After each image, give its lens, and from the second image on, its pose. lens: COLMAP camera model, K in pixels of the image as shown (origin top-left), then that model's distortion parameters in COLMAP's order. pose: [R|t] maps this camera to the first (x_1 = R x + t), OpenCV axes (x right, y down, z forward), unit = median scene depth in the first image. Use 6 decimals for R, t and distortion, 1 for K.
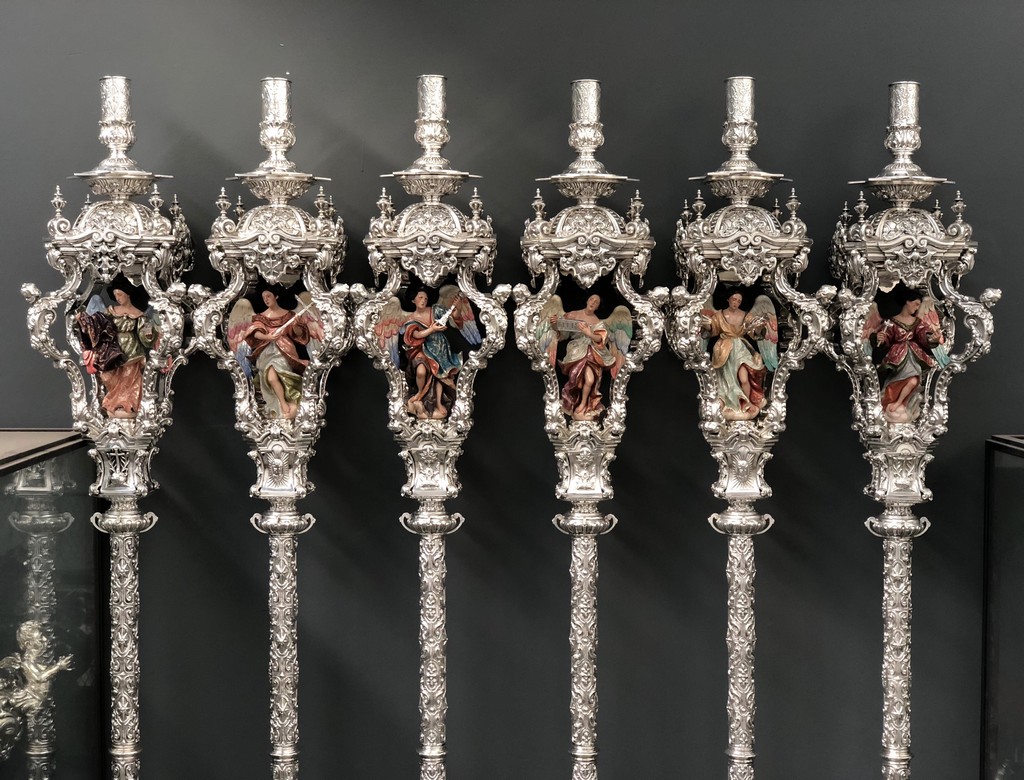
lens RADIAL K [[1514.1, 0, 525.4], [0, 1514.1, 406.5], [0, 0, 1]] dist [0.024486, 0.000000]
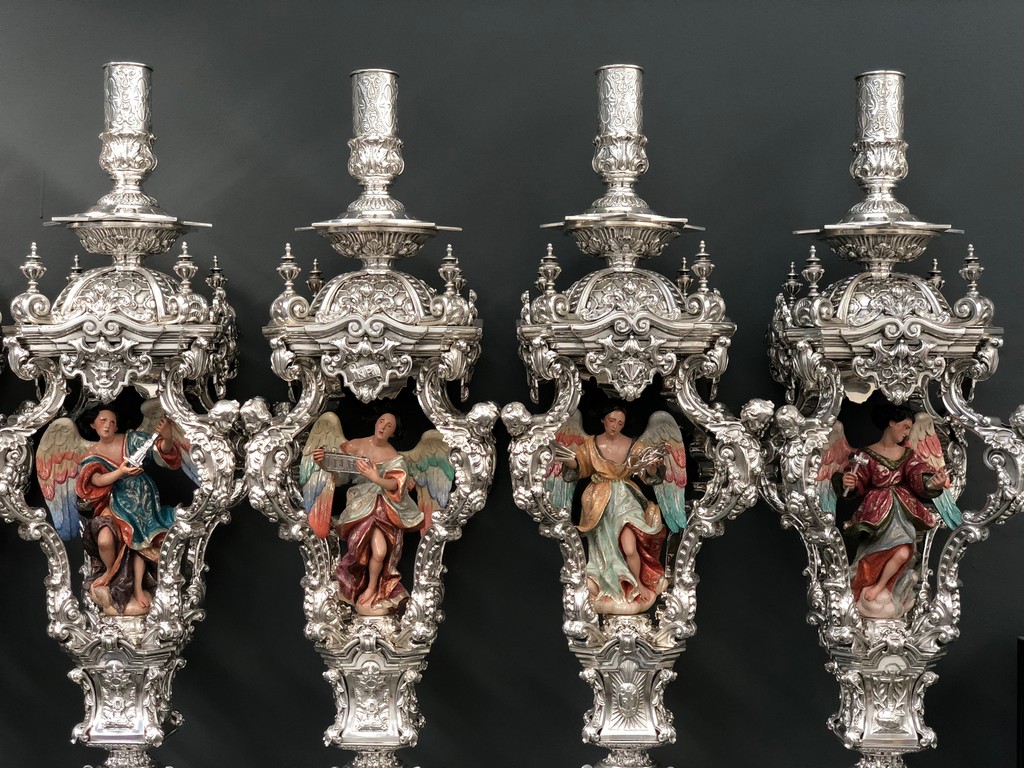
lens RADIAL K [[1537.8, 0, 528.3], [0, 1537.8, 386.8], [0, 0, 1]] dist [0.022252, 0.000000]
pose [[0.999968, -0.004916, 0.006365, 0.100350], [0.005209, 0.998887, -0.046883, -0.055258], [-0.006128, 0.046915, 0.998880, 0.374306]]
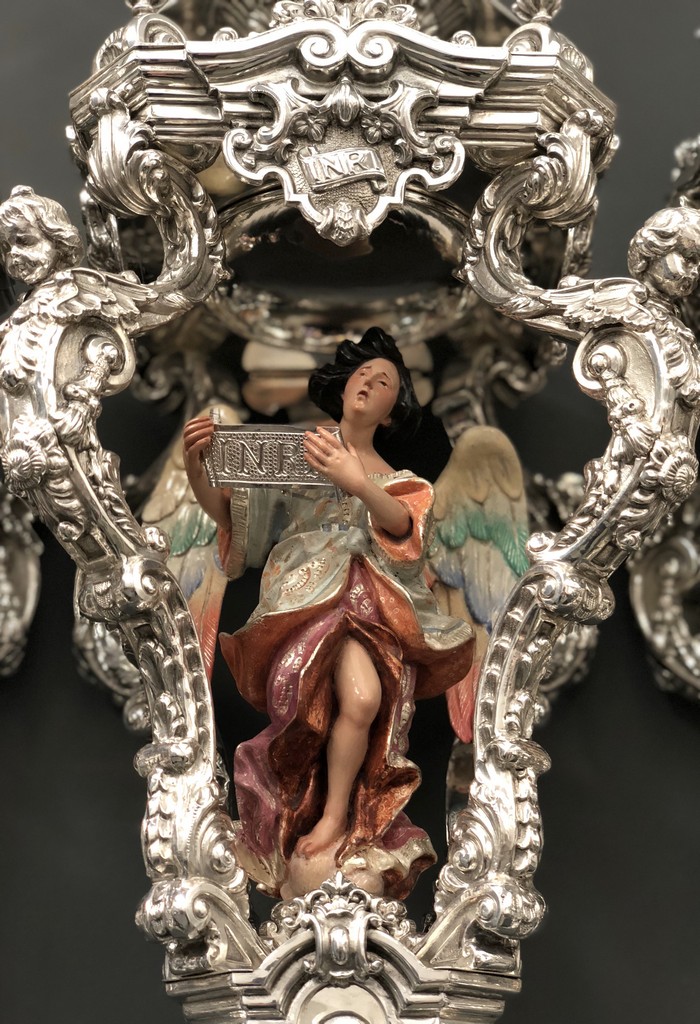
lens RADIAL K [[1568.3, 0, 371.8], [0, 1568.3, 514.2], [0, 0, 1]] dist [0.042419, 0.000000]
pose [[0.998365, 0.003749, 0.057032, 0.031269], [0.021427, 0.900520, -0.434286, 0.057001], [-0.052987, 0.434798, 0.898968, 0.794230]]
